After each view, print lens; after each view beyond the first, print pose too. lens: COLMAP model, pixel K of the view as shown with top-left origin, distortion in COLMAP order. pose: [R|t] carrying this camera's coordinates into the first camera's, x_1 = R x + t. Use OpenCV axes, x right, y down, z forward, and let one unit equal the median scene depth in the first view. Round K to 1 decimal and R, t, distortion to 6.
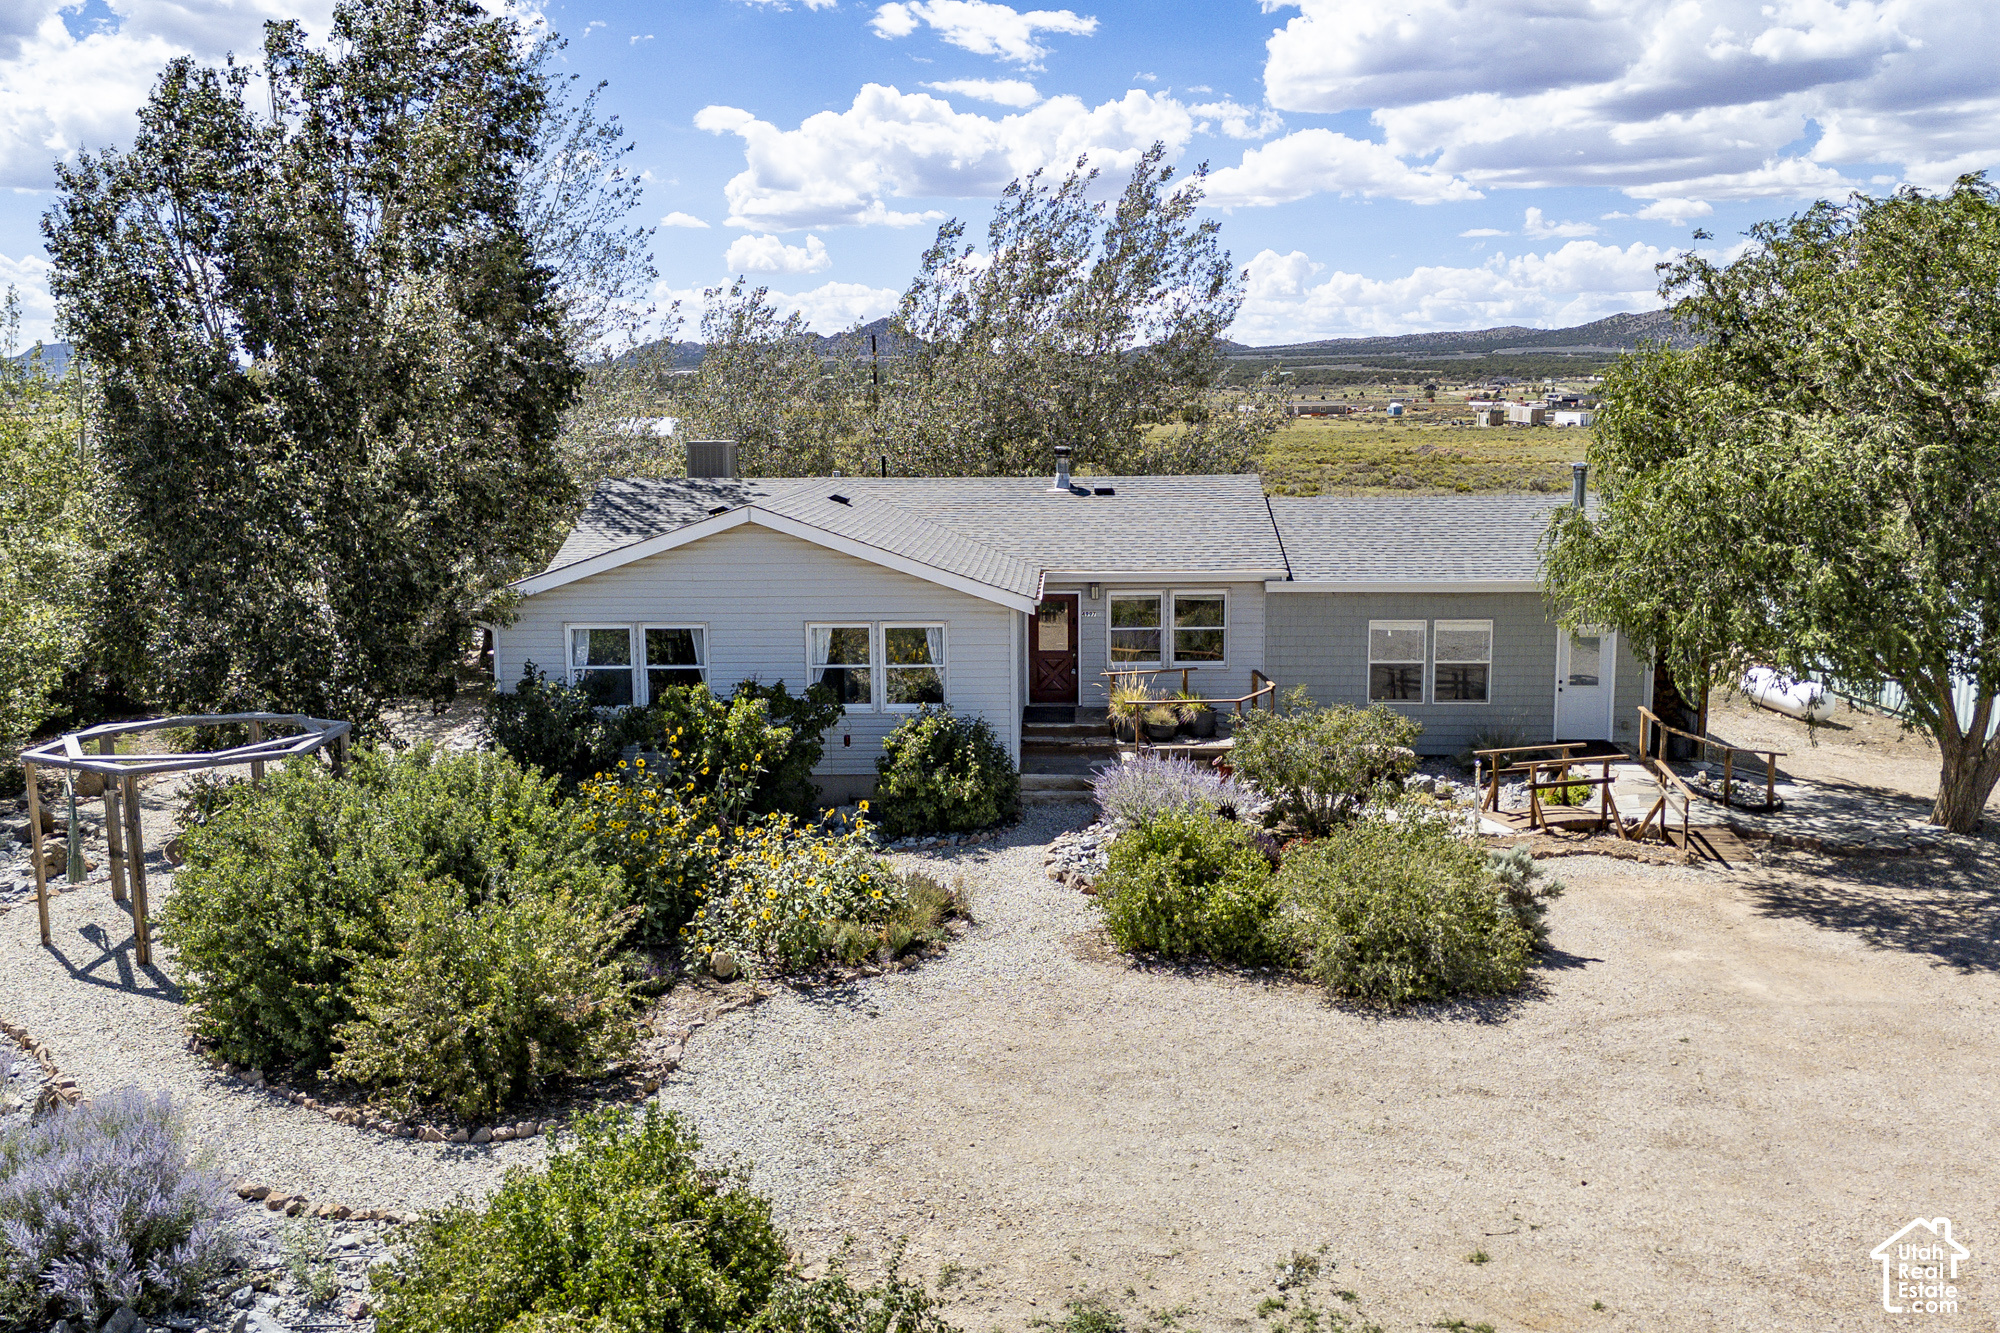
lens RADIAL K [[1724.7, 0, 1001.0], [0, 1724.7, 668.9], [0, 0, 1]] dist [0.073665, -0.012117]
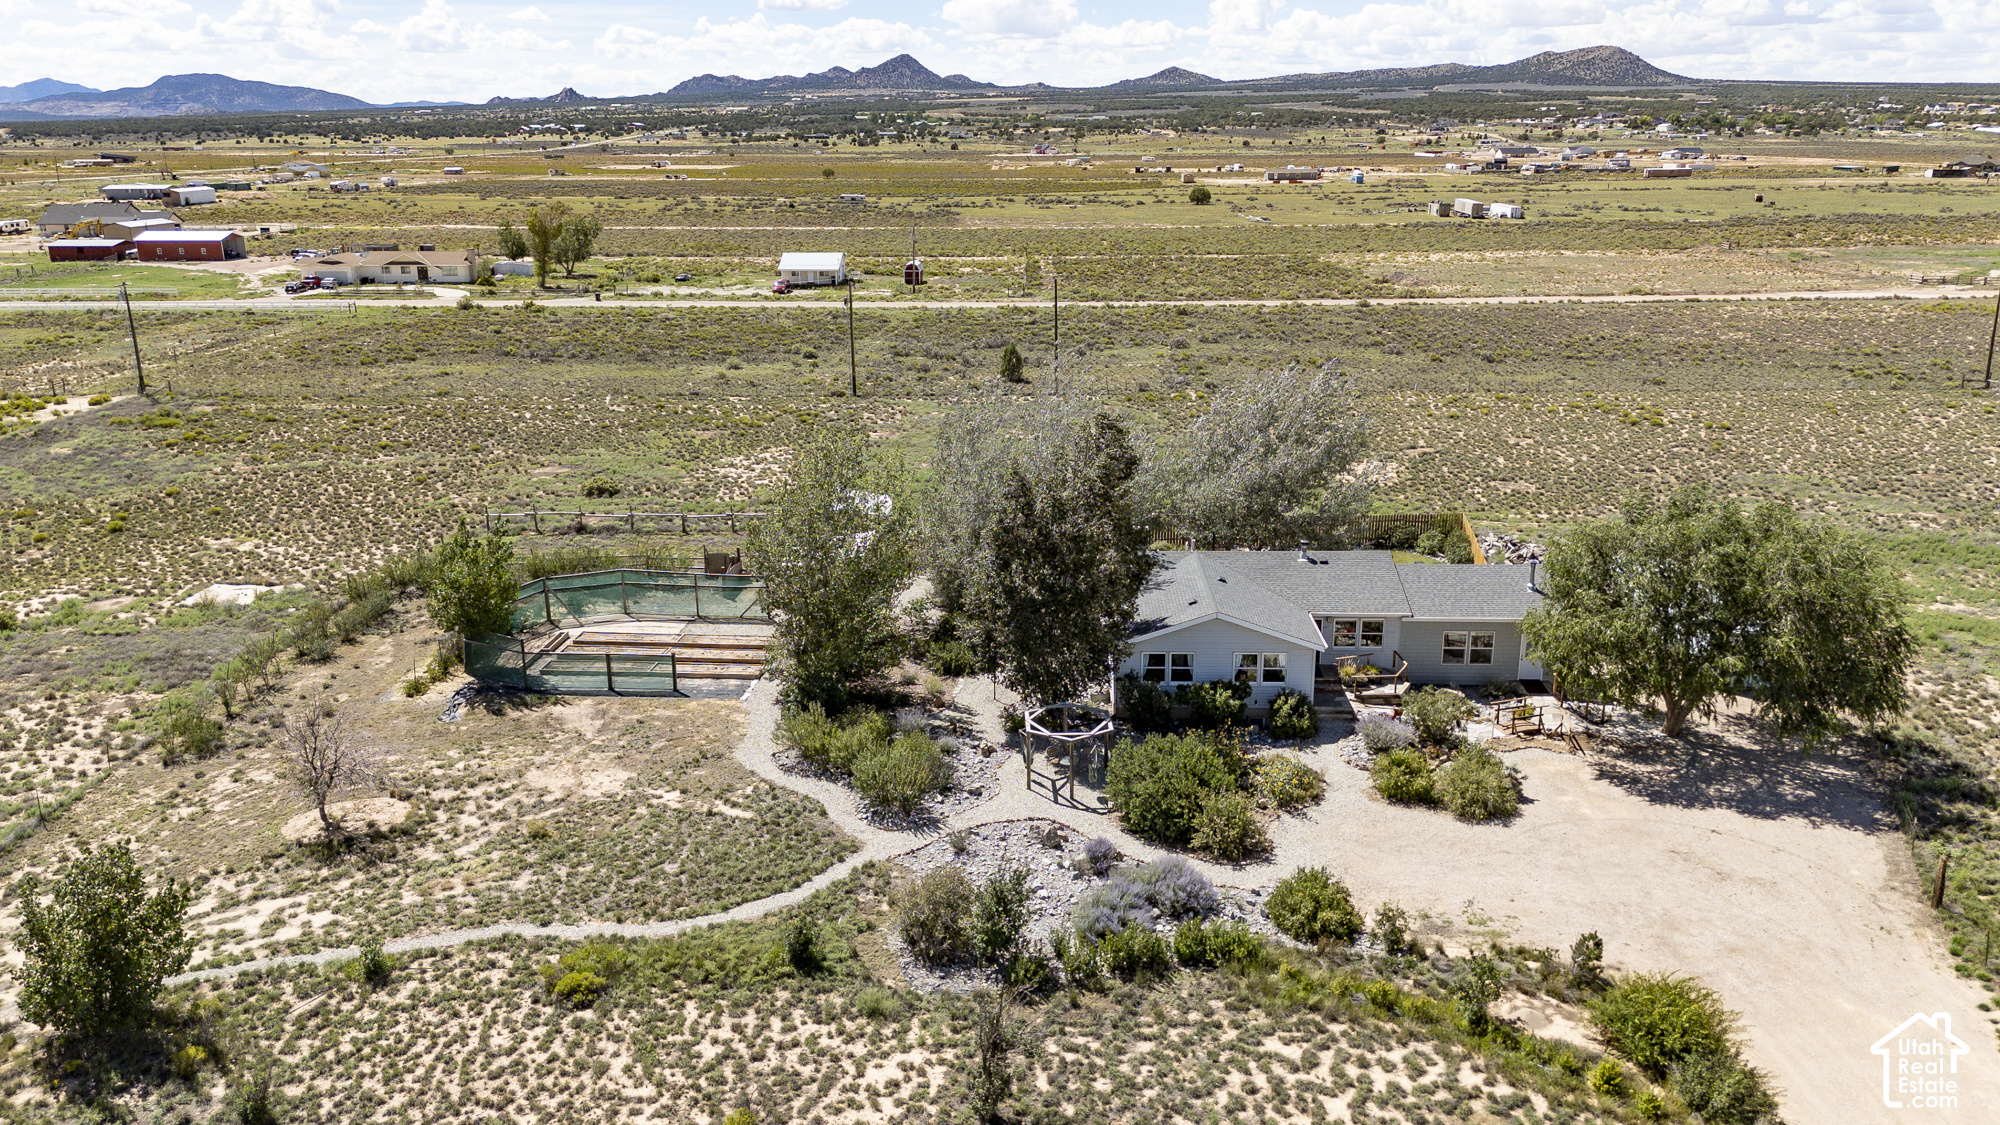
lens RADIAL K [[1467.5, 0, 996.2], [0, 1467.5, 545.4], [0, 0, 1]] dist [0.071636, -0.056095]
pose [[0.999997, 0.001511, -0.001810, -0.483859], [-0.001276, 0.992374, 0.123258, -0.475741], [0.001983, -0.123255, 0.992373, -1.222367]]
